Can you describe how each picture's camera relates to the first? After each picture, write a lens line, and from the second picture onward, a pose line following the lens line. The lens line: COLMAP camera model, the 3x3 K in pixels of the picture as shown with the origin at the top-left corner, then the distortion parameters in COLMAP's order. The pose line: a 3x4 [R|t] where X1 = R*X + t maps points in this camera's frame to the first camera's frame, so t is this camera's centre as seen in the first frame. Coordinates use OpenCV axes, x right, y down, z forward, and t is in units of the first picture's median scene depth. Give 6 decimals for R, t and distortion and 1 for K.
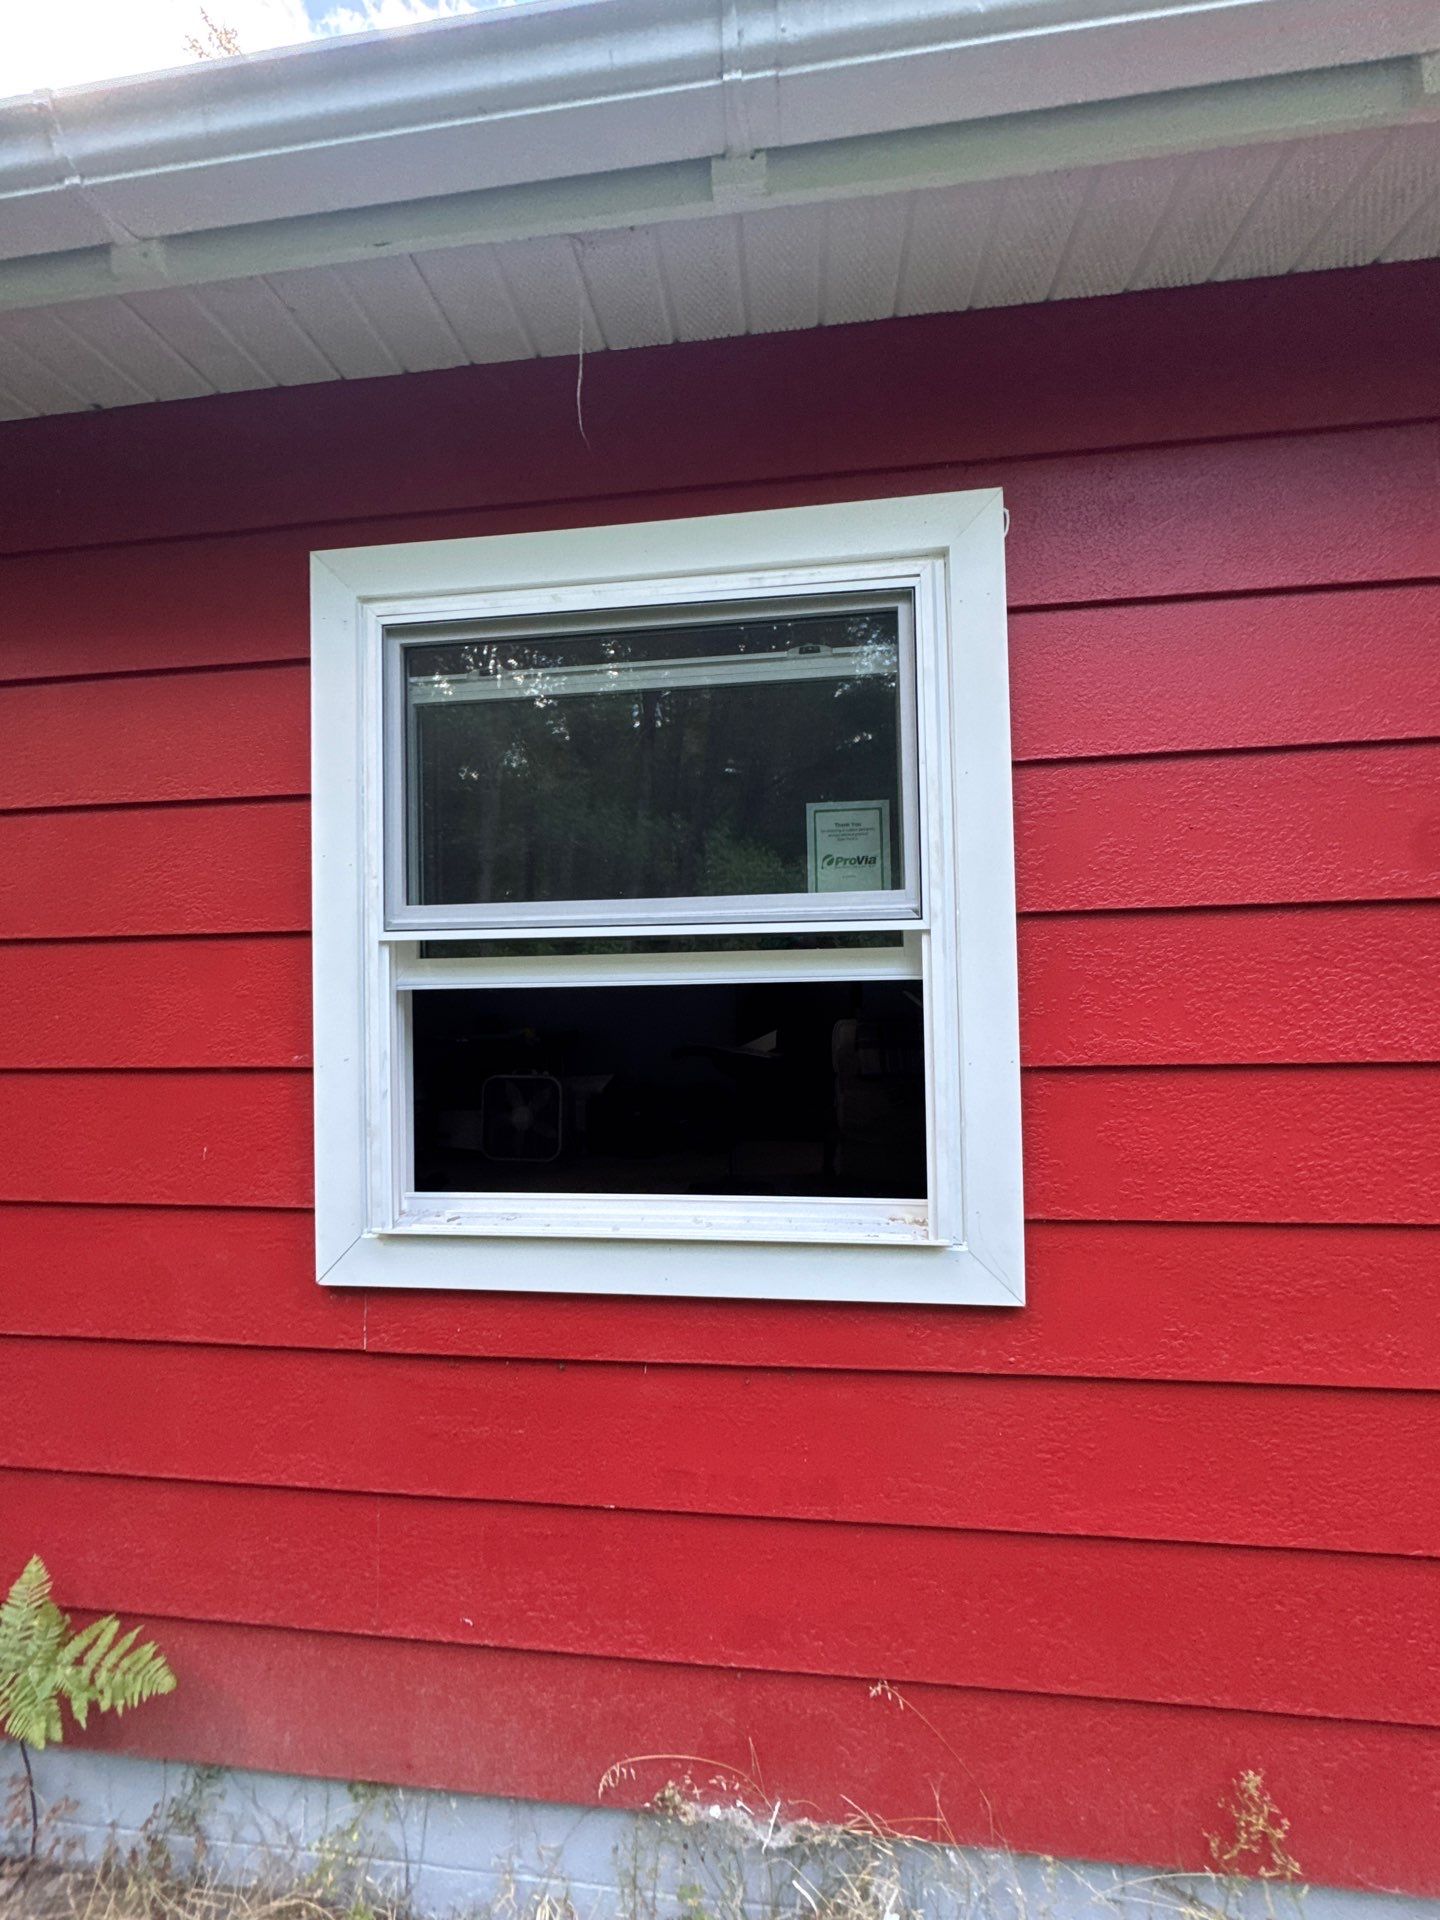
lens RADIAL K [[776.5, 0, 728.6], [0, 776.5, 959.7], [0, 0, 1]] dist [0.000080, 0.000175]
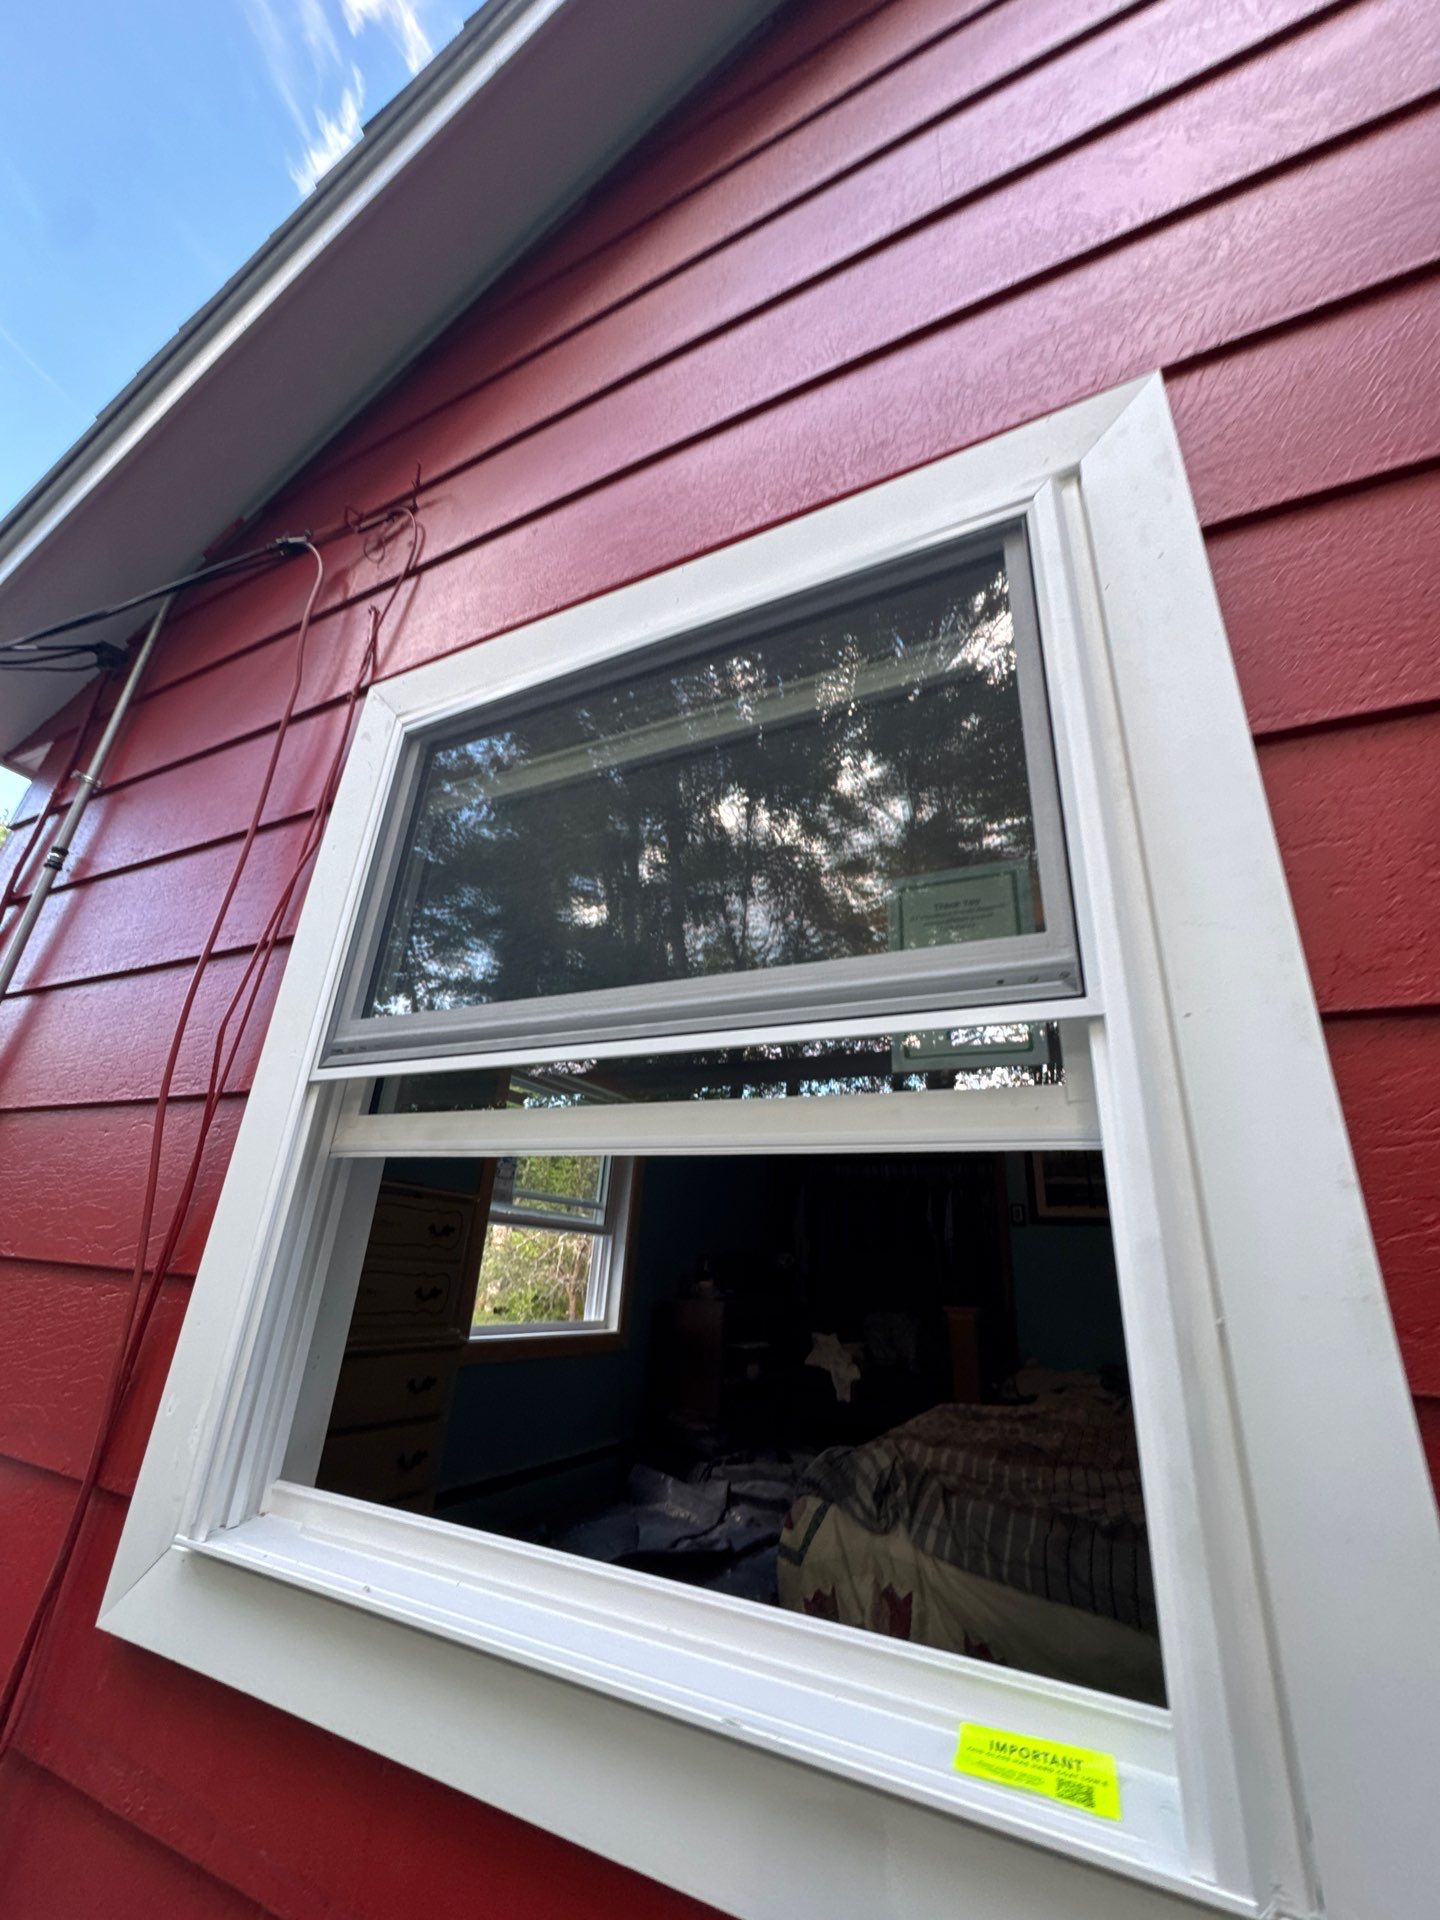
lens RADIAL K [[776.5, 0, 728.6], [0, 776.5, 959.7], [0, 0, 1]] dist [0.000080, 0.000175]
pose [[0.943943, -0.061615, -0.324307, 0.180239], [-0.060761, 0.933211, -0.354156, 0.114415], [0.324468, 0.354008, 0.877154, 0.447428]]
